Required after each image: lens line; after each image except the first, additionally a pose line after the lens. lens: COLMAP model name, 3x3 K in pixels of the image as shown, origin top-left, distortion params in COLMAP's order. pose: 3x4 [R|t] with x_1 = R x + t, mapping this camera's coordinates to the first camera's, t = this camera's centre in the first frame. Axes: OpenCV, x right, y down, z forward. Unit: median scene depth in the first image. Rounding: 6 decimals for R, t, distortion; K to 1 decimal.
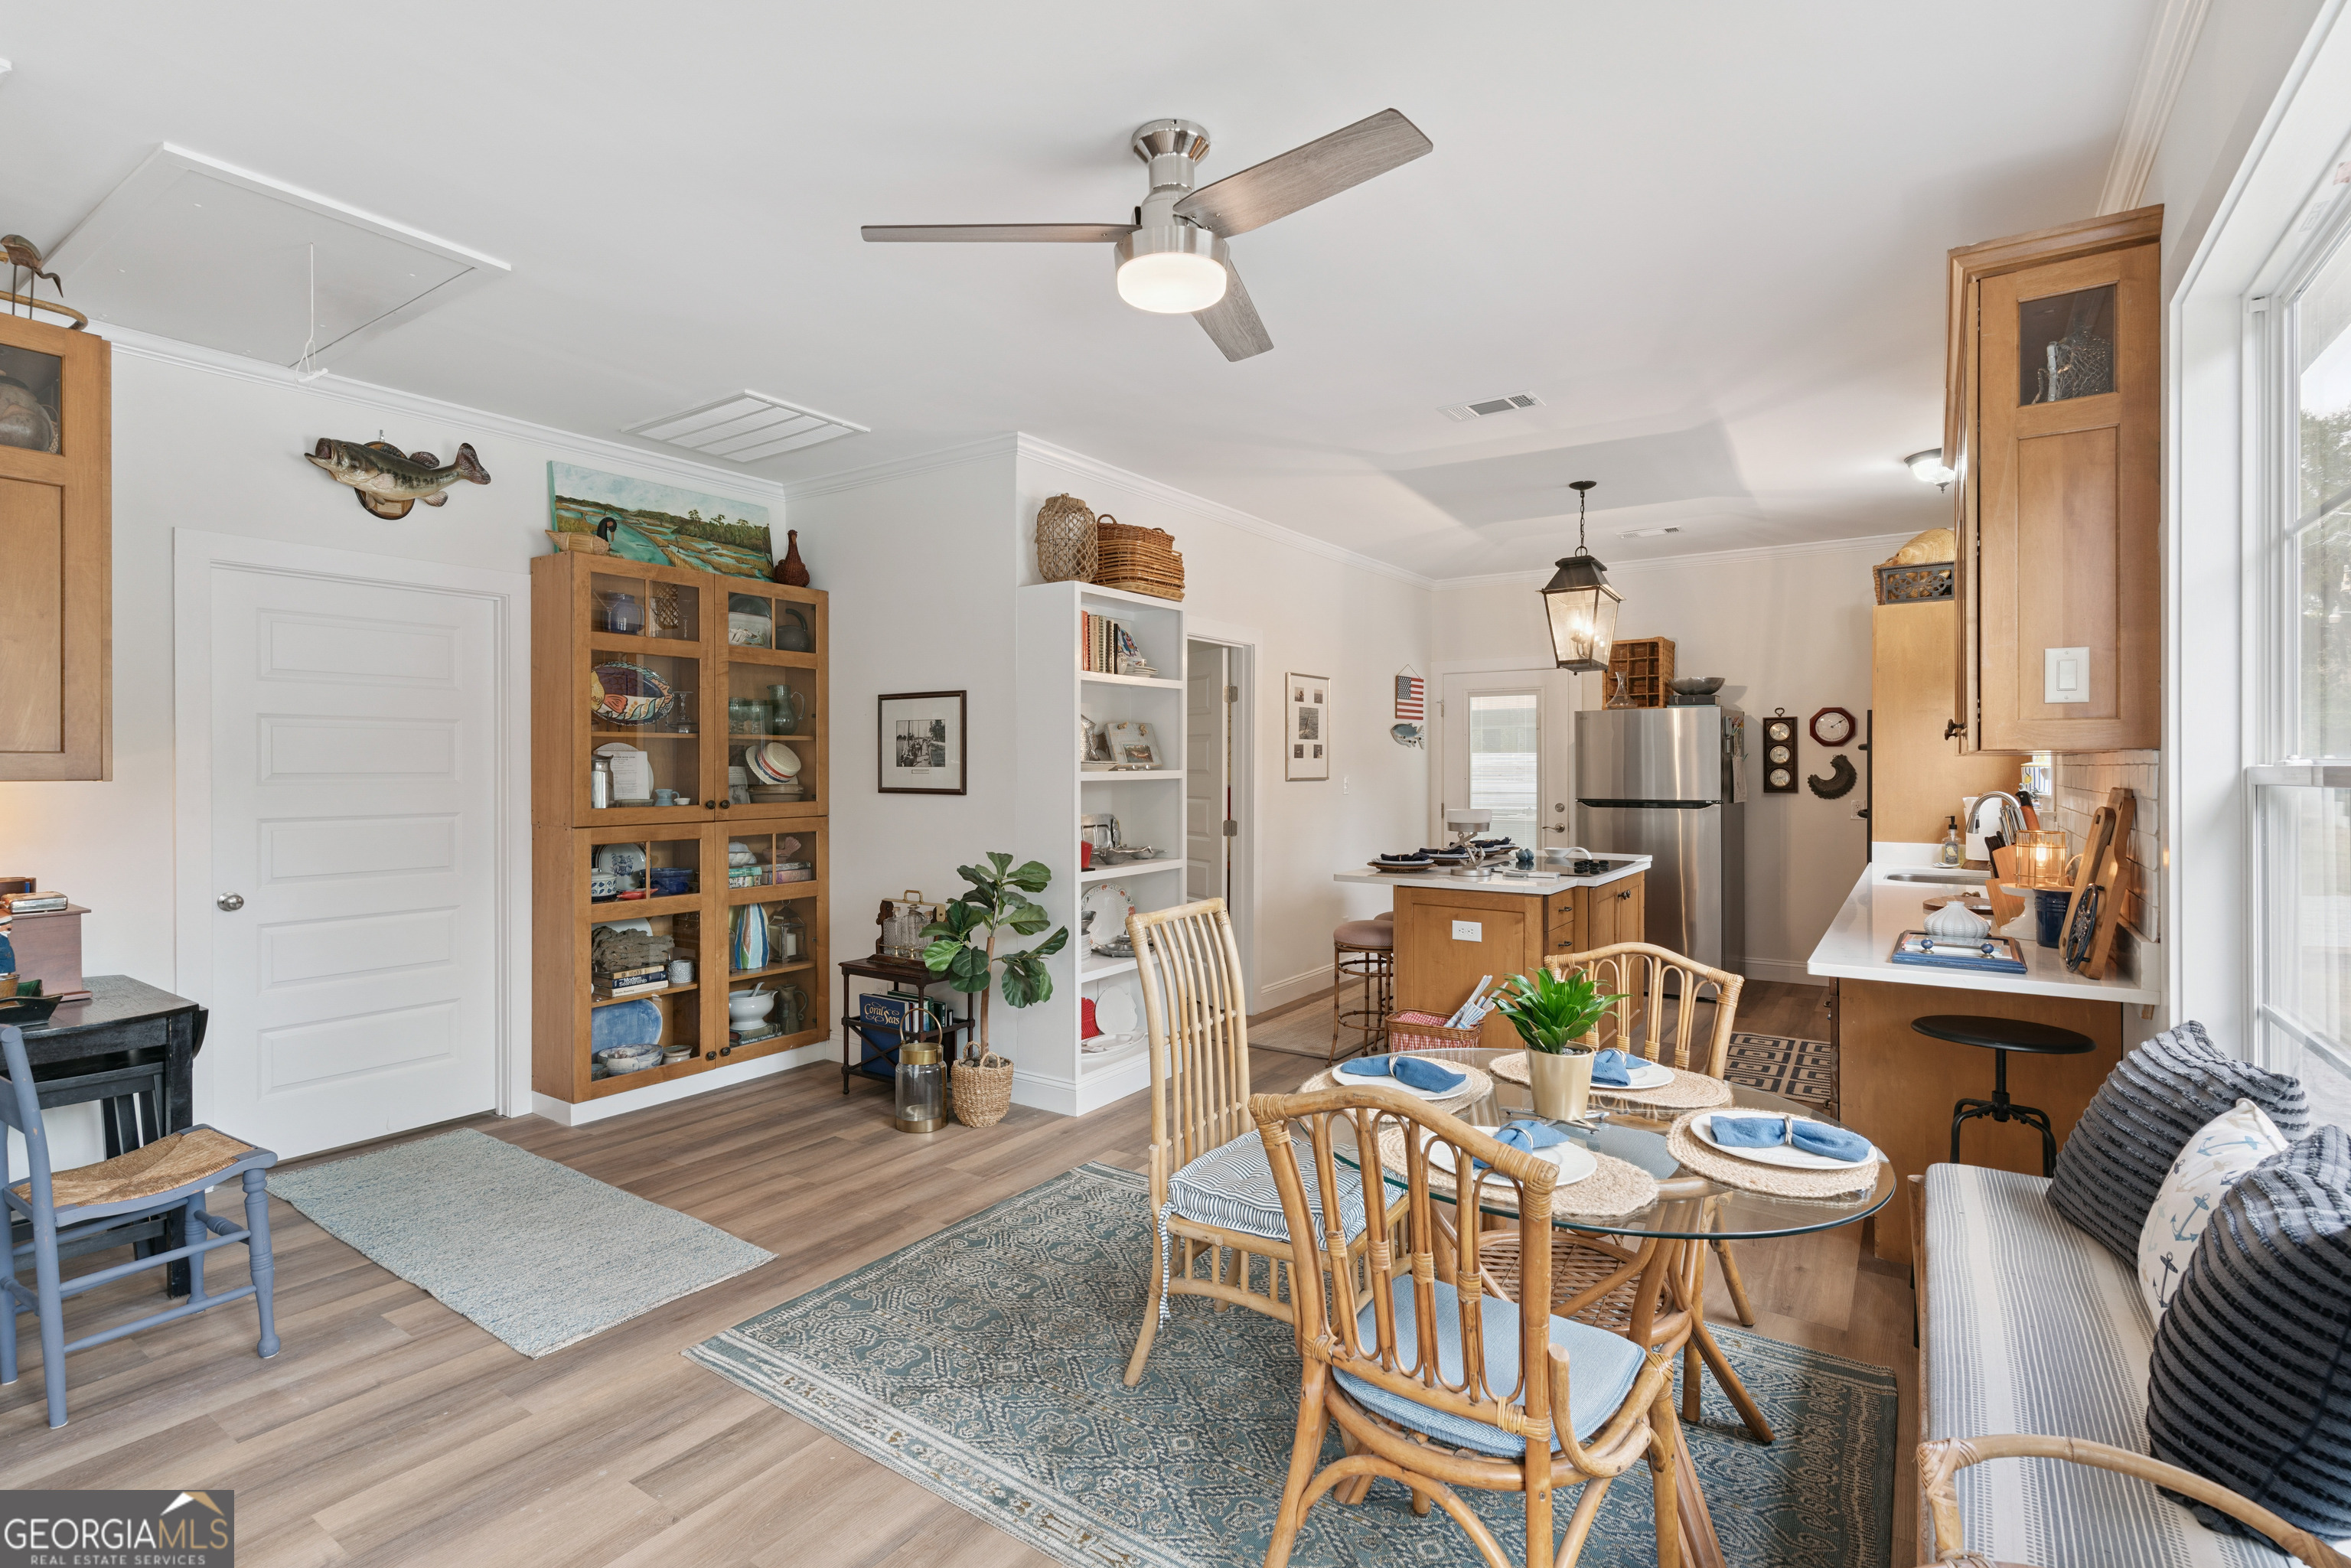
lens RADIAL K [[1099.3, 0, 1175.5], [0, 1099.3, 784.0], [0, 0, 1]] dist [-0.000735, -0.000074]
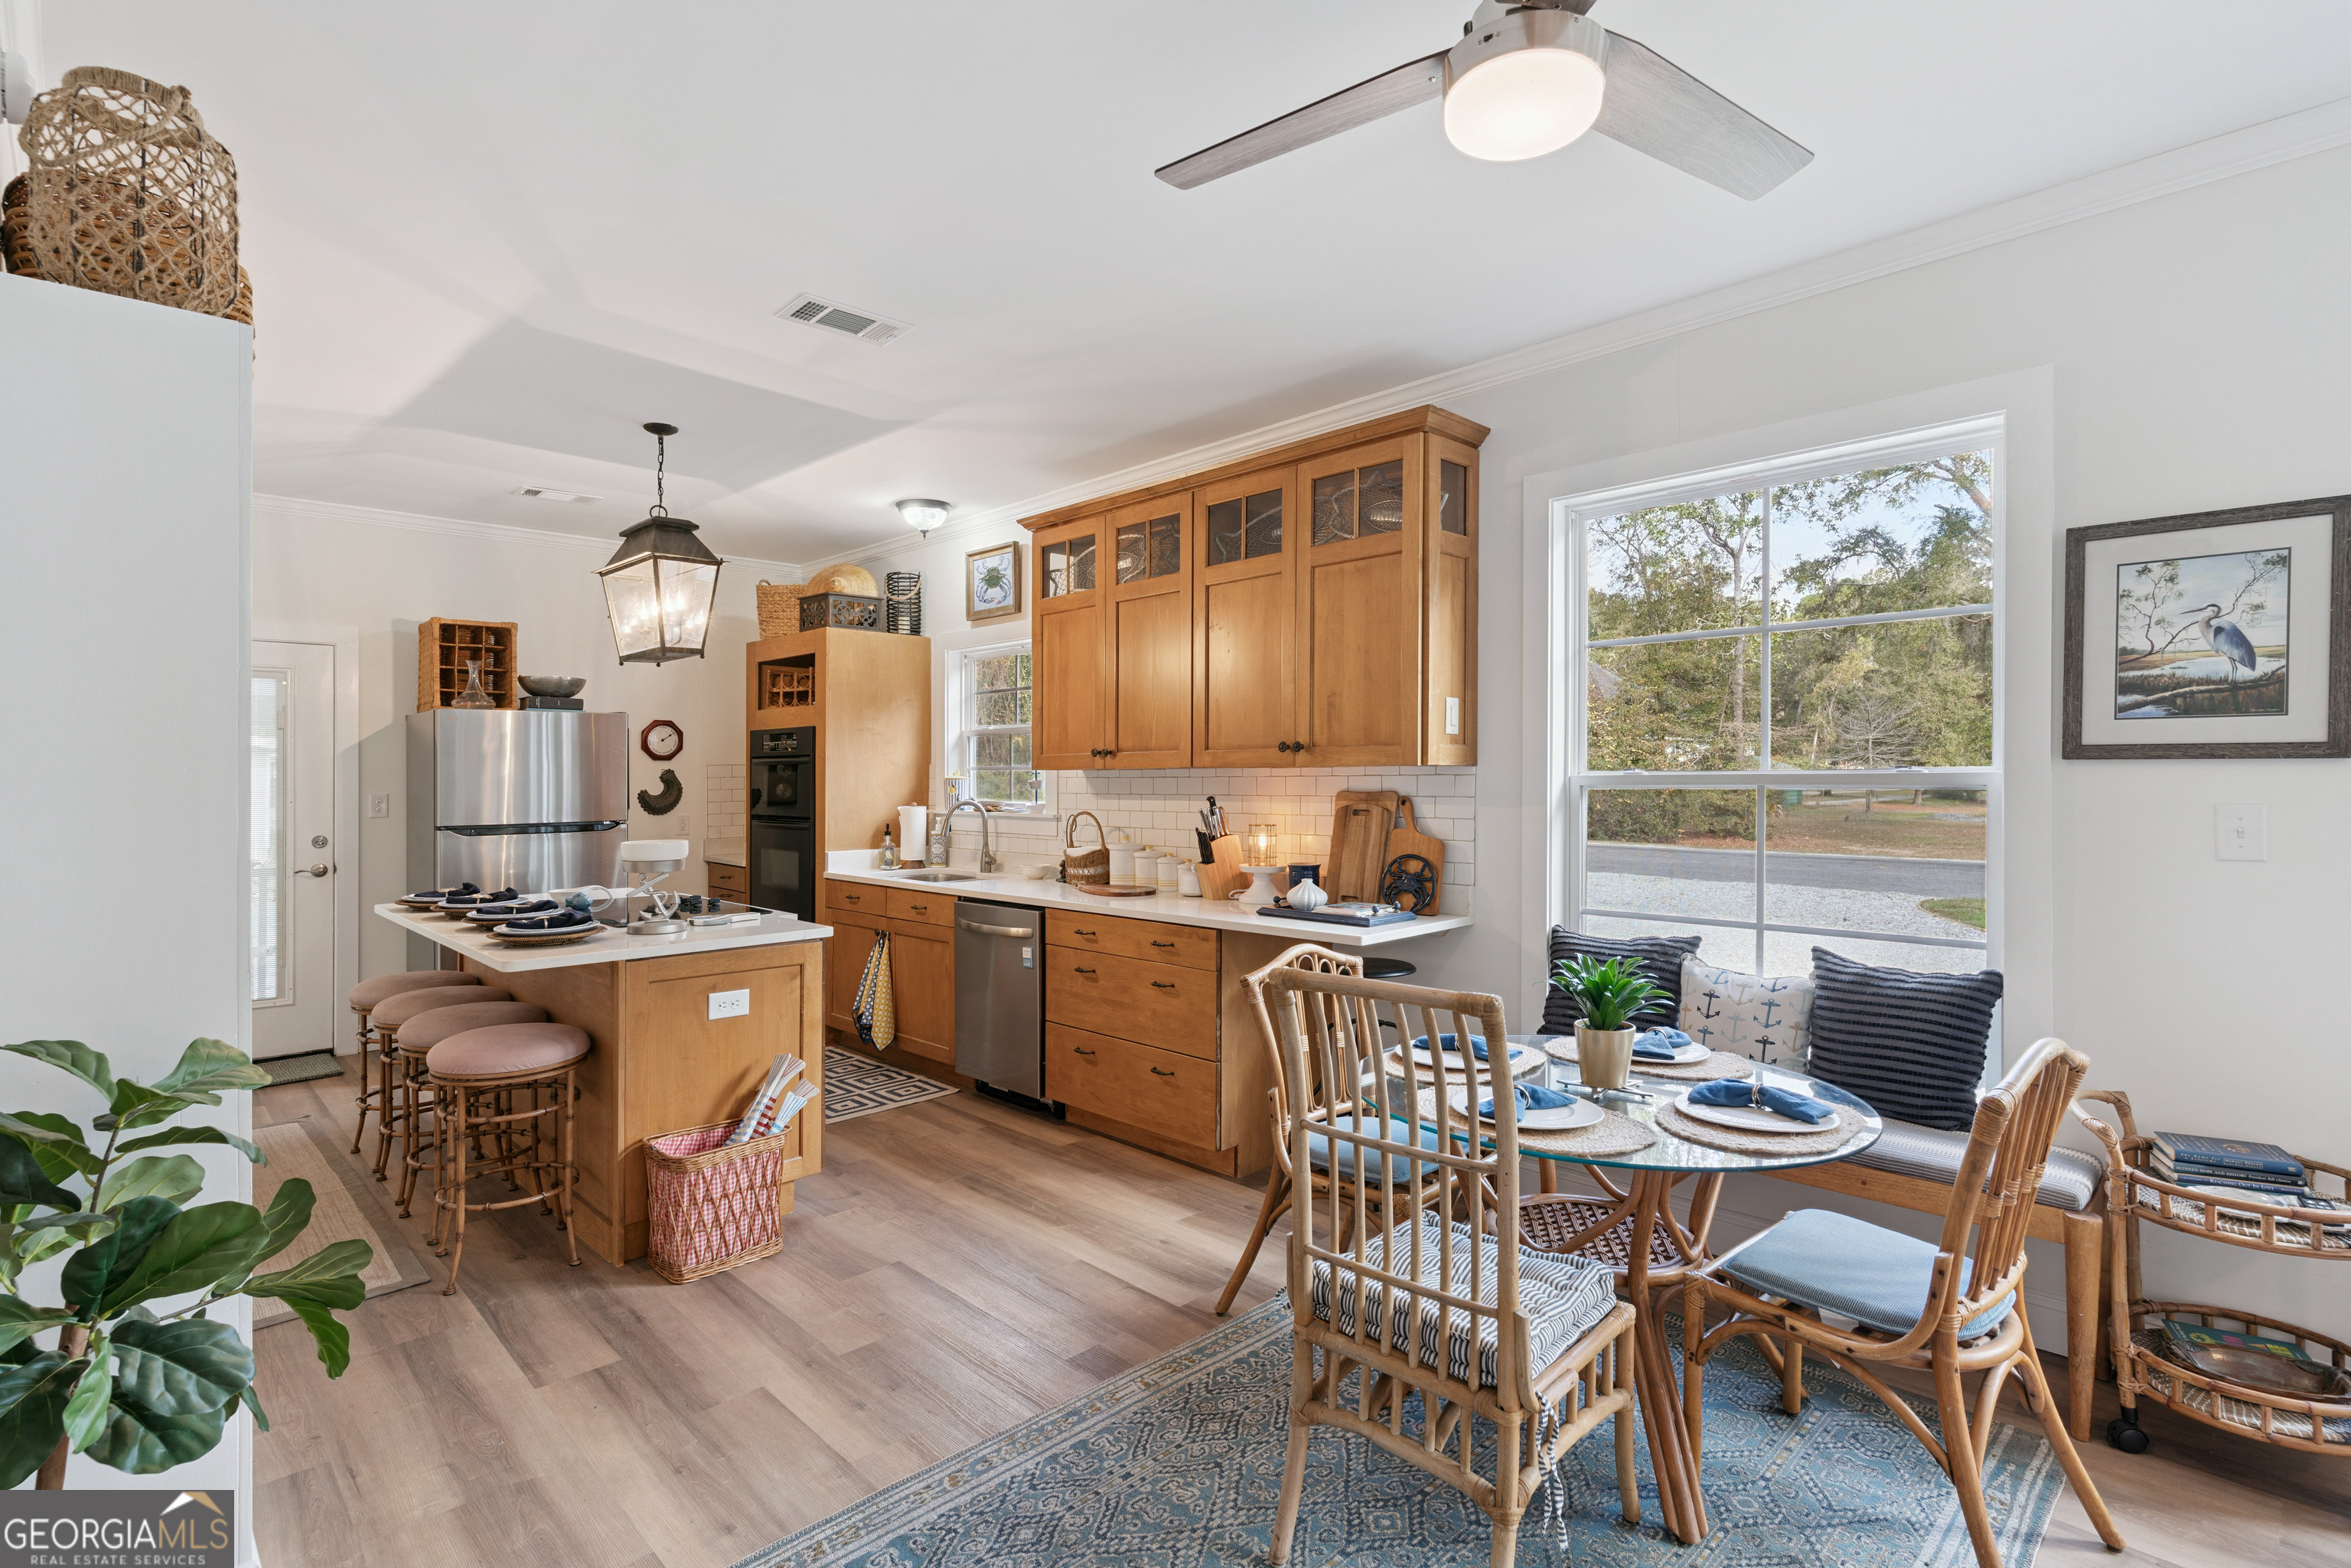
lens RADIAL K [[1099.3, 0, 1175.5], [0, 1099.3, 784.0], [0, 0, 1]] dist [-0.000735, -0.000074]
pose [[0.194846, -0.006257, 0.980814, -0.262280], [0.021838, 0.999759, 0.002040, -0.005732], [-0.980591, 0.021021, 0.194936, 0.371622]]
